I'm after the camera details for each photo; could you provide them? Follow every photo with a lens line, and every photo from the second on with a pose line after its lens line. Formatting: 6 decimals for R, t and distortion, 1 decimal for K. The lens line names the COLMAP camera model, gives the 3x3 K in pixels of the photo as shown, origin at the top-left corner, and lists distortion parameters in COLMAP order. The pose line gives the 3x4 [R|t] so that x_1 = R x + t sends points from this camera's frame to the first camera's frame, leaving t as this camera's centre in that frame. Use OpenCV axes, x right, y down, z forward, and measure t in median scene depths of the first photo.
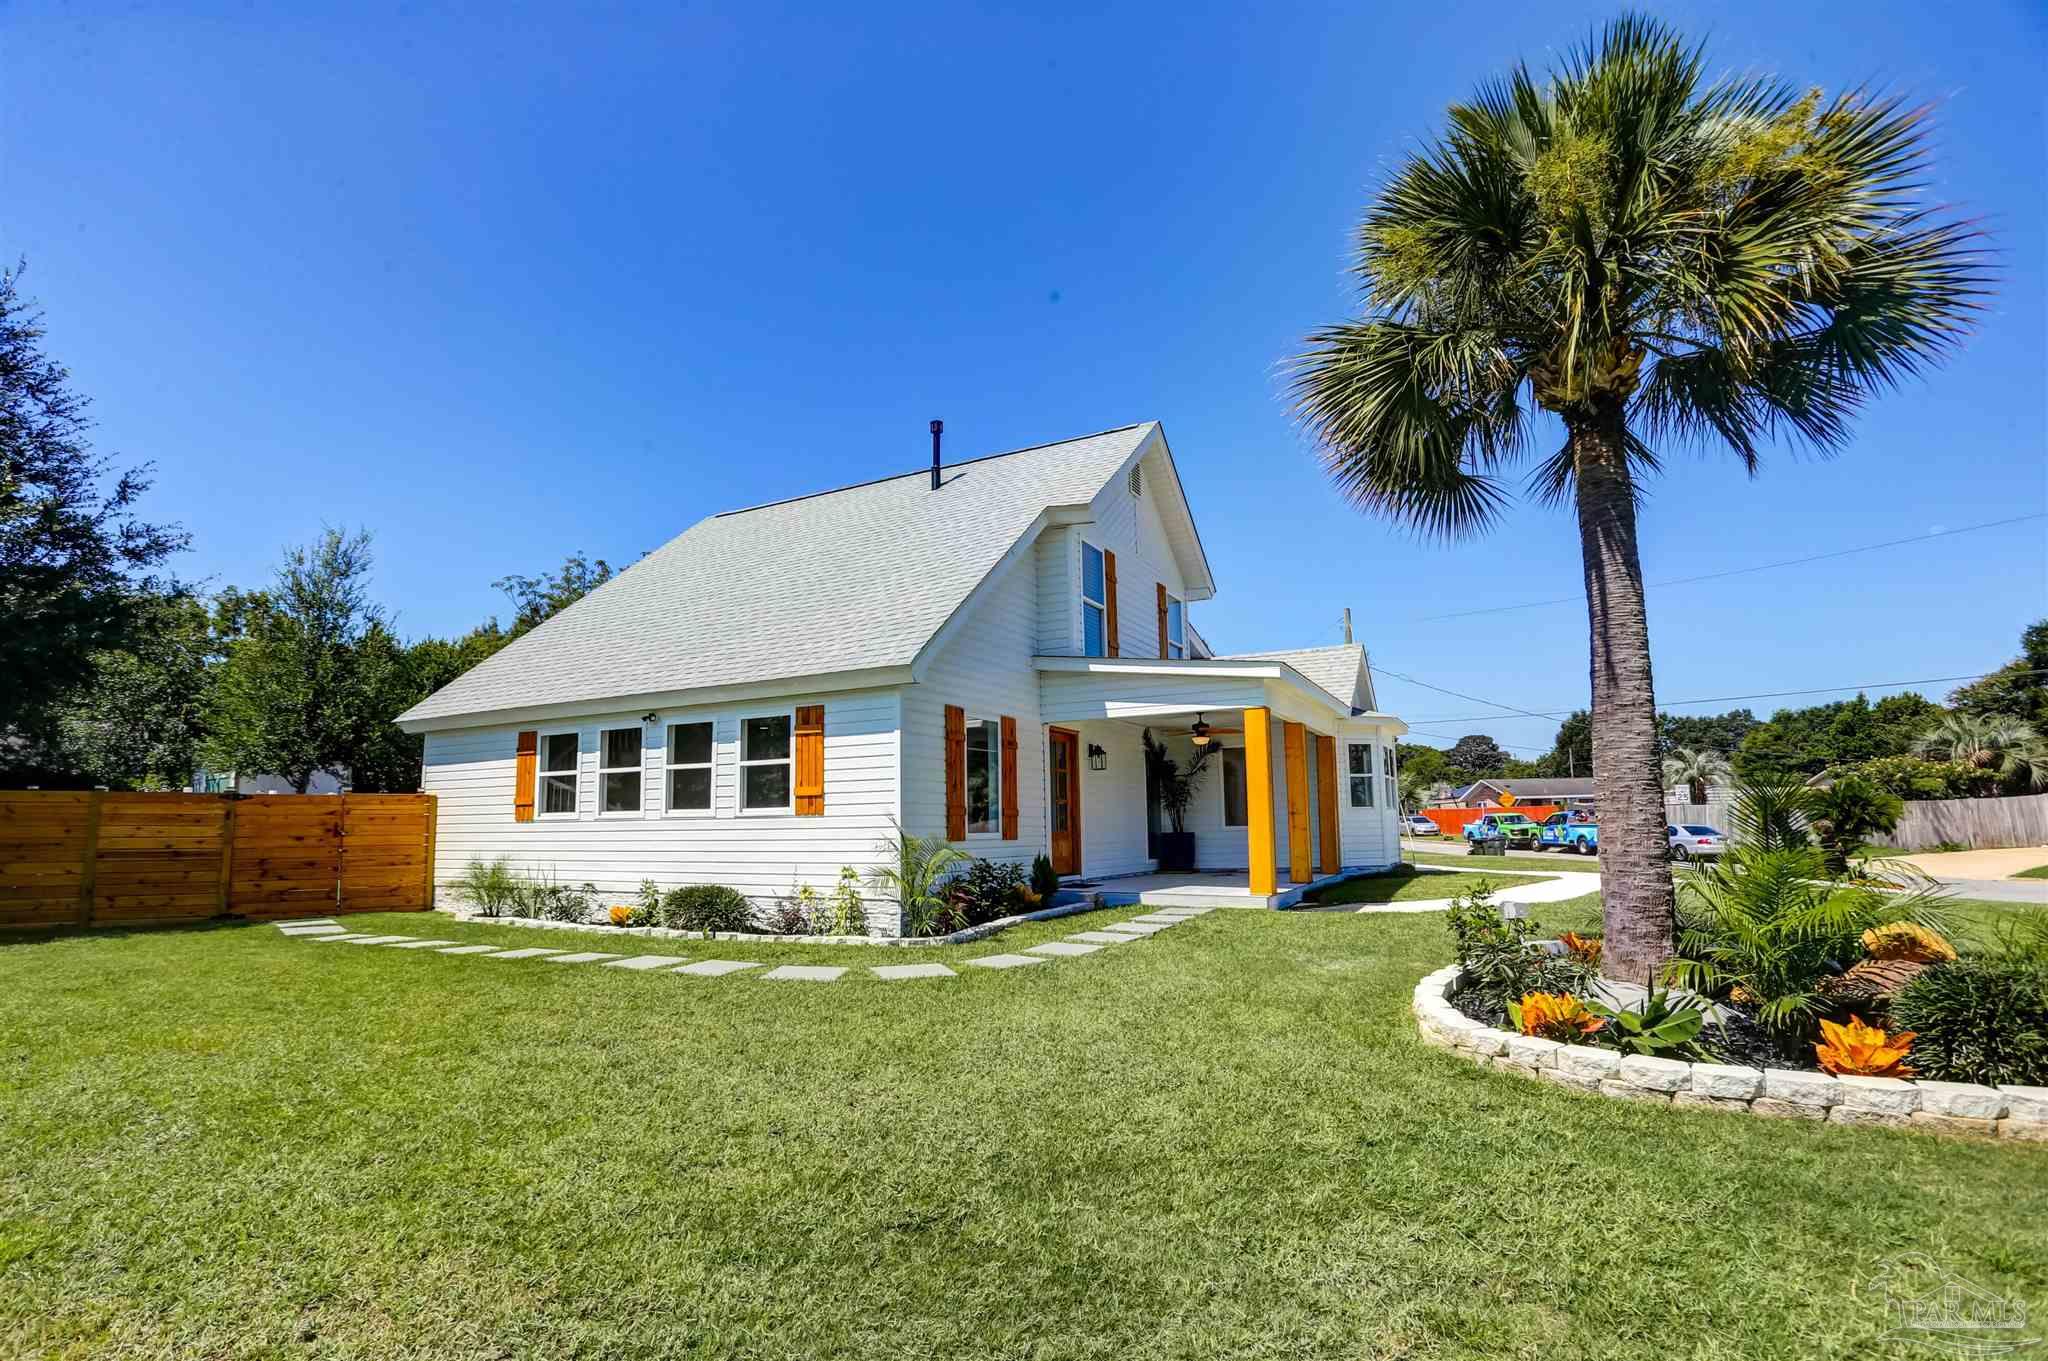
lens RADIAL K [[1008.5, 0, 1009.5], [0, 1008.5, 698.5], [0, 0, 1]] dist [-0.058971, 0.028075]
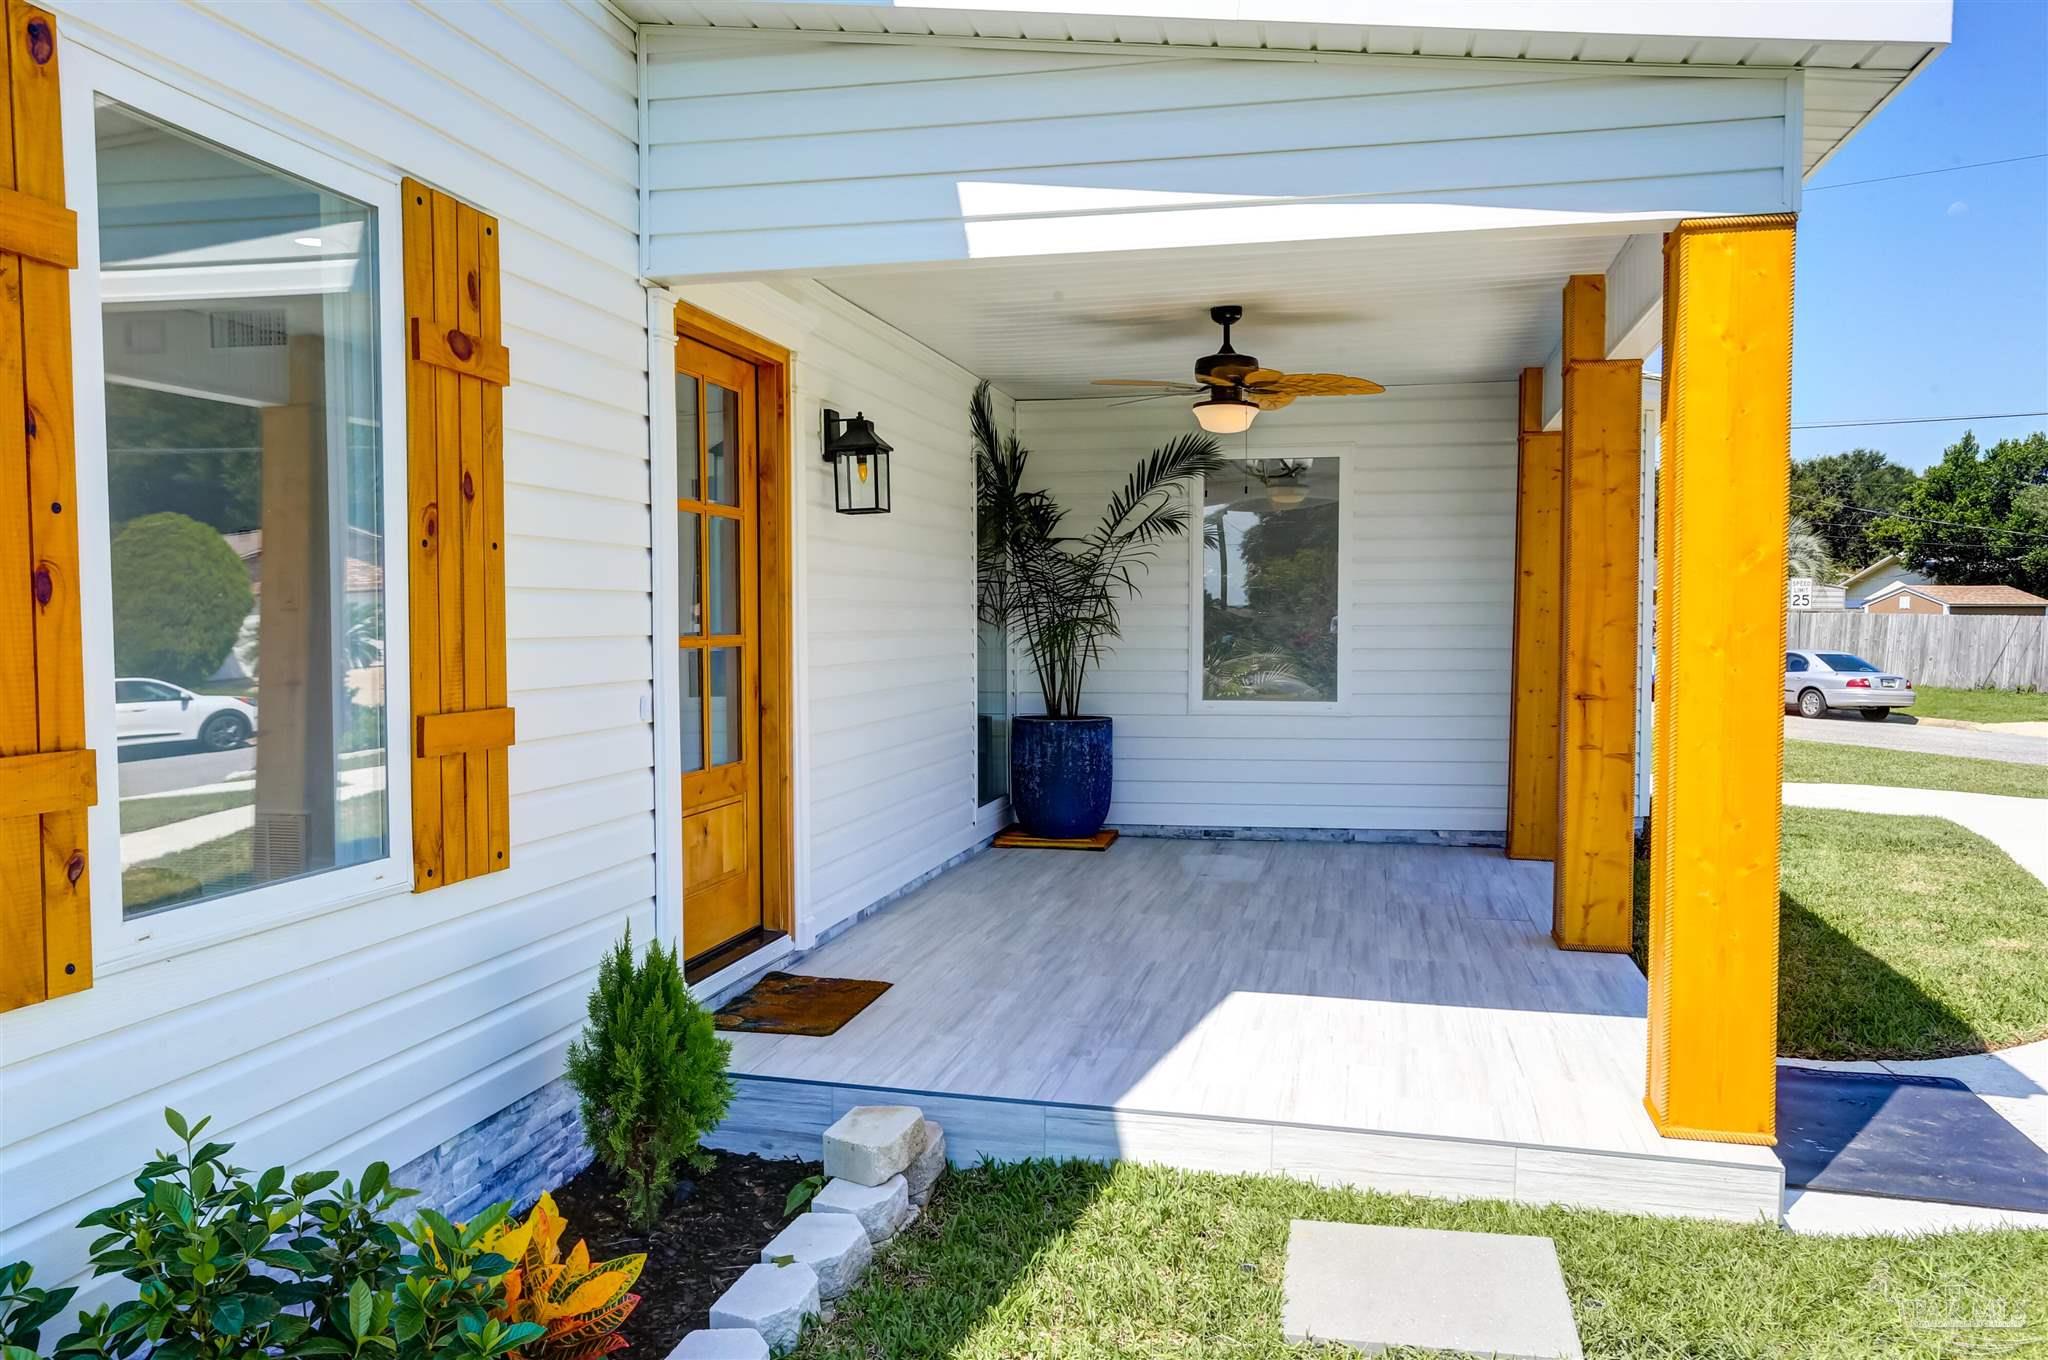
lens RADIAL K [[1644.7, 0, 1020.1], [0, 1644.7, 686.8], [0, 0, 1]] dist [-0.002421, 0.001960]
pose [[0.962254, 0.001031, 0.272152, 0.013921], [-0.047385, 0.985353, 0.163810, 0.043799], [-0.267997, -0.170522, 0.948209, 0.584993]]
